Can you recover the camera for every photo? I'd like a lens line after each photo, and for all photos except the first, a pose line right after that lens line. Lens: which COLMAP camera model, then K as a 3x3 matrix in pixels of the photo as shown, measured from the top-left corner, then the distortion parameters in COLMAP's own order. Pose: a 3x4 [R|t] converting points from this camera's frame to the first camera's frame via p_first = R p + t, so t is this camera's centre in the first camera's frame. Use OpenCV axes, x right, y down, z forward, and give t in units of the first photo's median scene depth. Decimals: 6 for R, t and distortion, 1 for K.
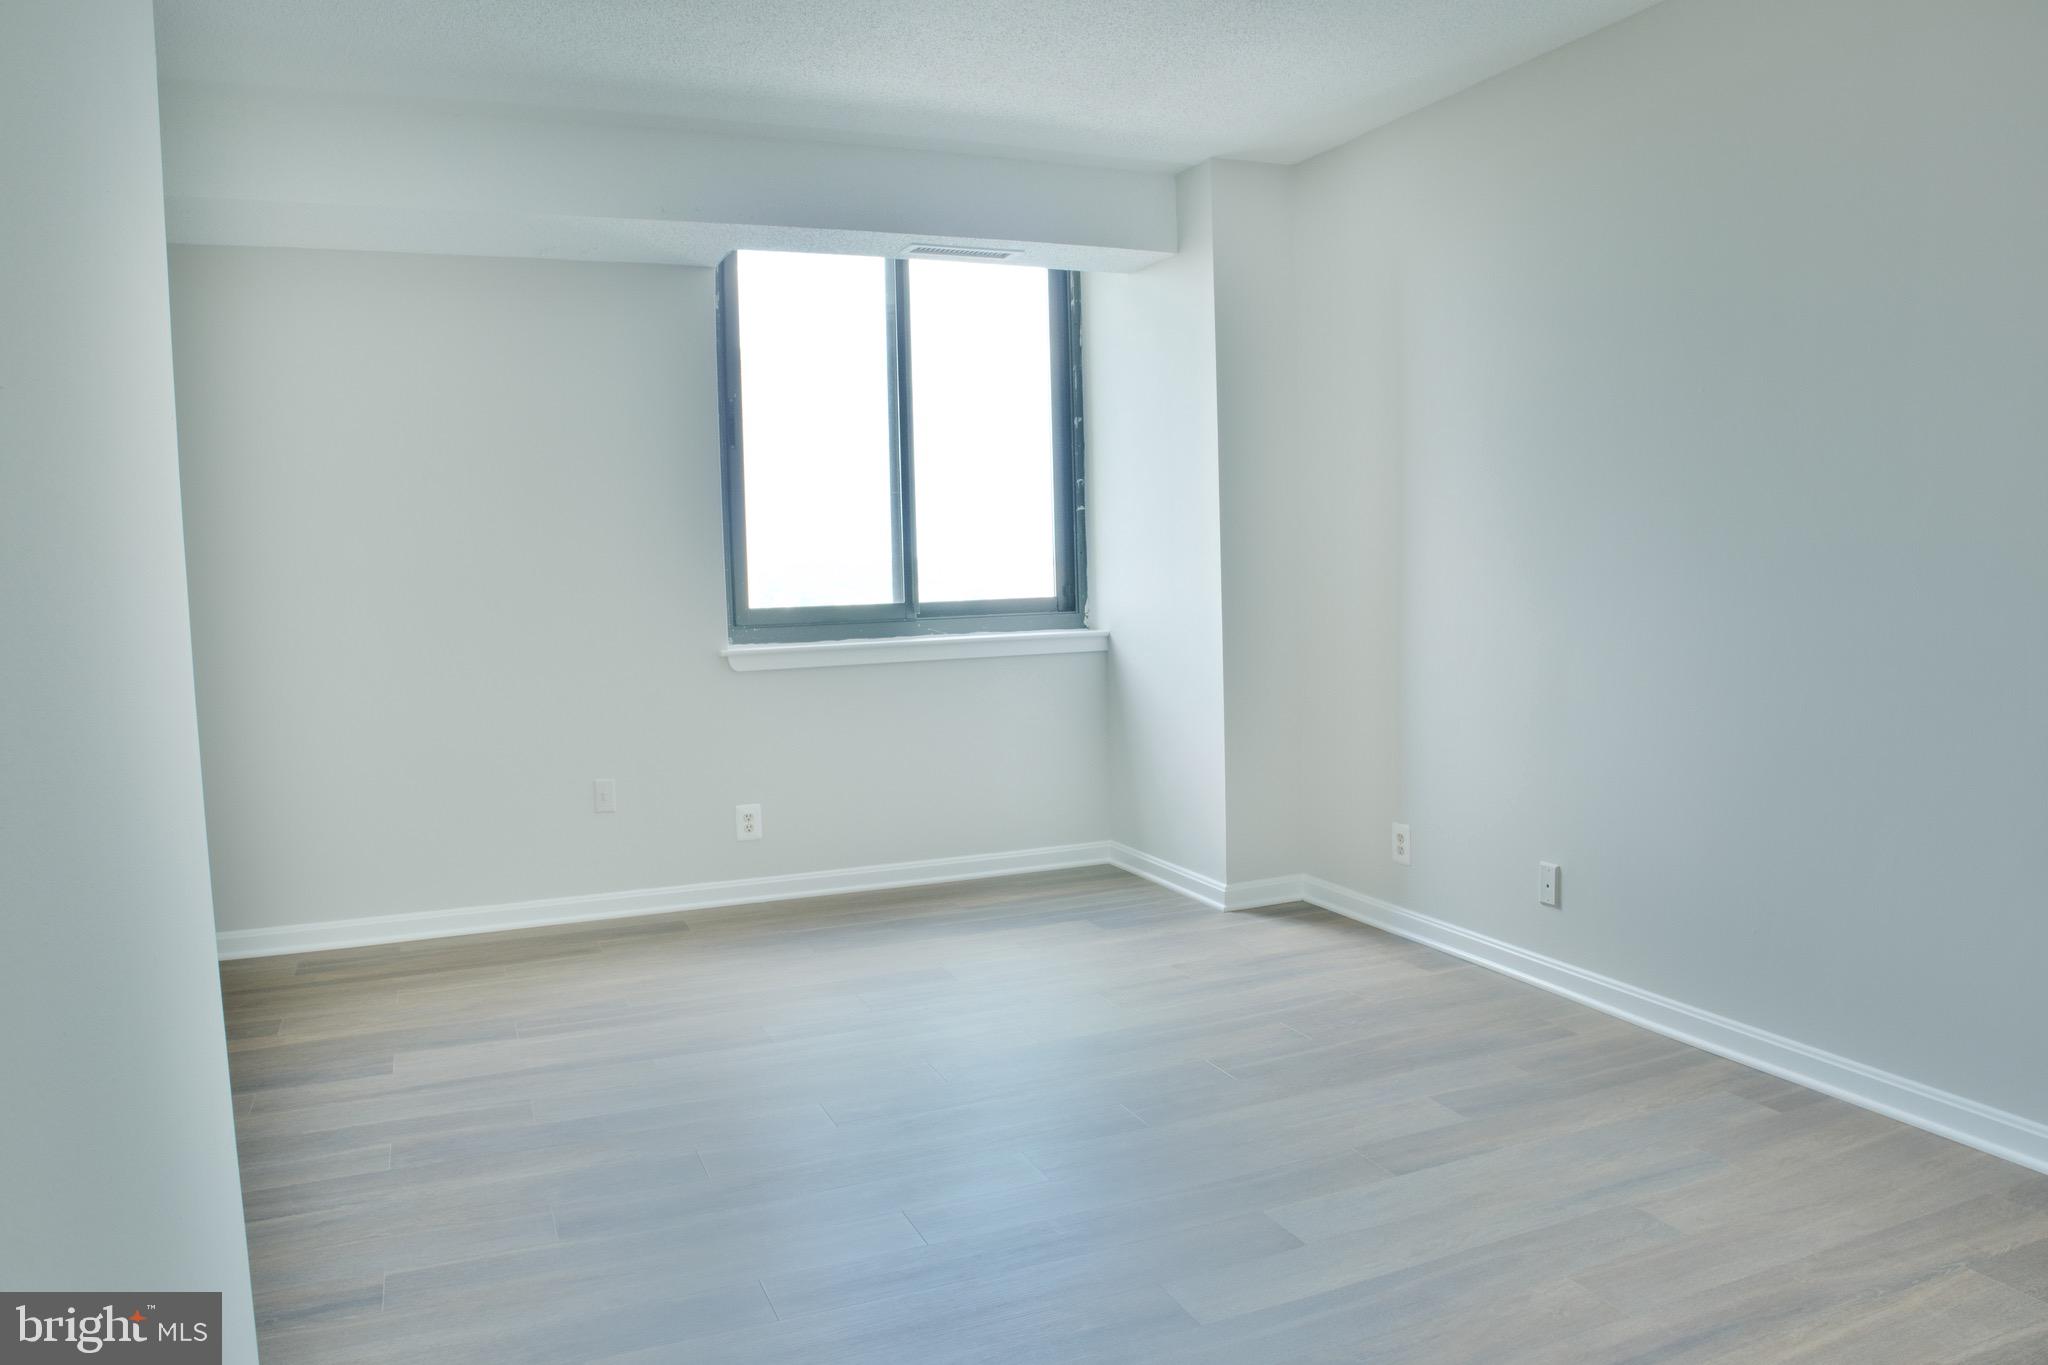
lens RADIAL K [[1412.2, 0, 1020.7], [0, 1412.2, 674.9], [0, 0, 1]] dist [-0.129694, 0.076804]
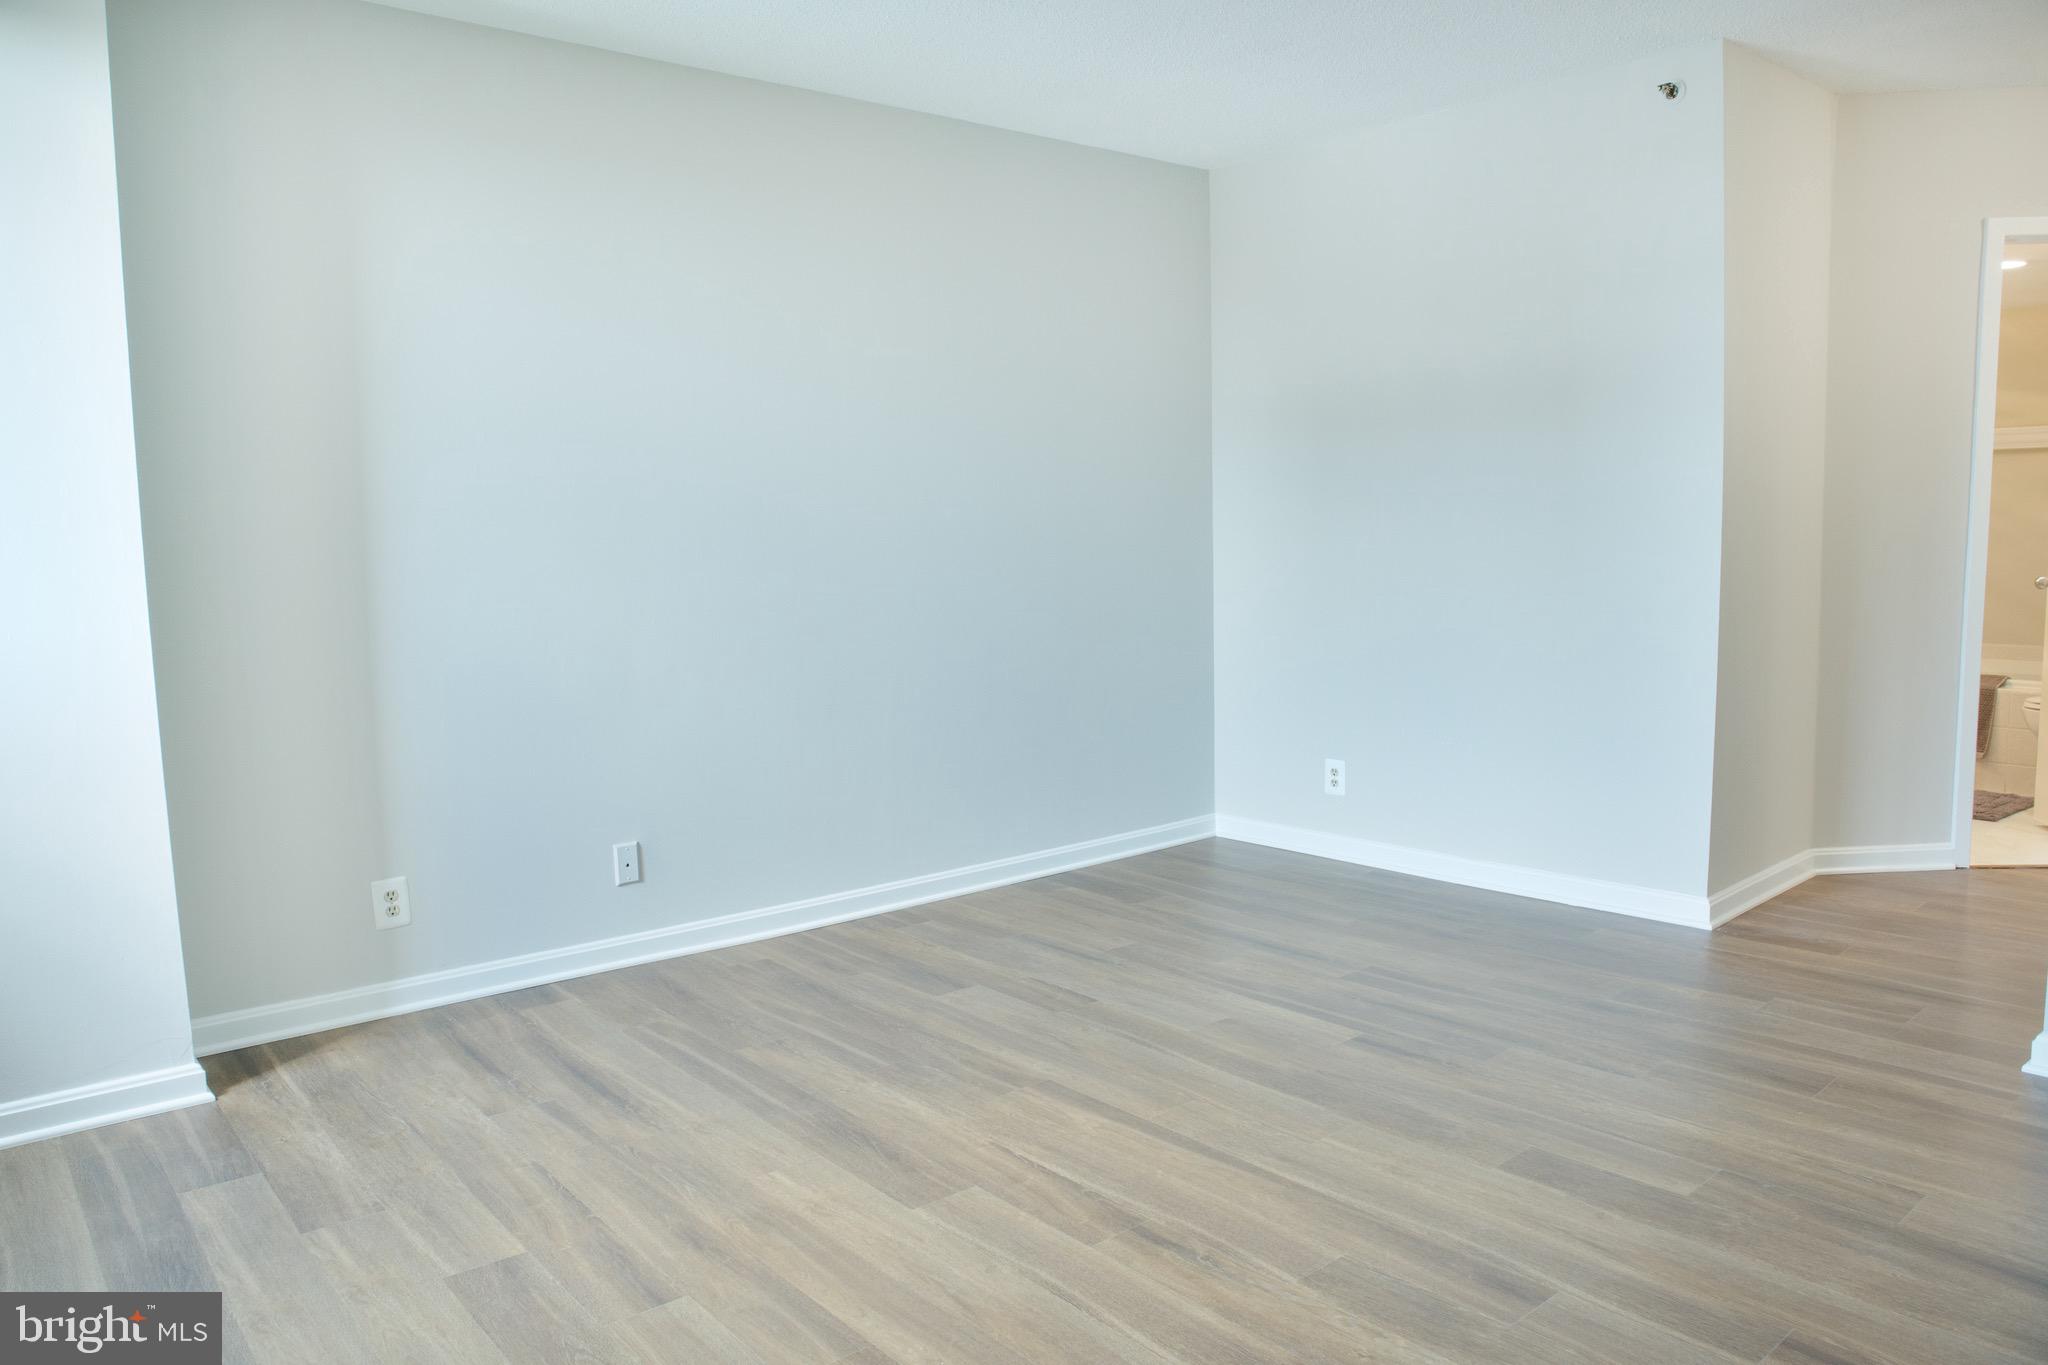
lens RADIAL K [[1412.2, 0, 1020.7], [0, 1412.2, 674.9], [0, 0, 1]] dist [-0.129694, 0.076804]
pose [[-0.307883, -0.060232, 0.949516, -0.761086], [0.103897, 0.989897, 0.096483, -0.062785], [-0.945734, 0.128357, -0.298515, 1.142459]]
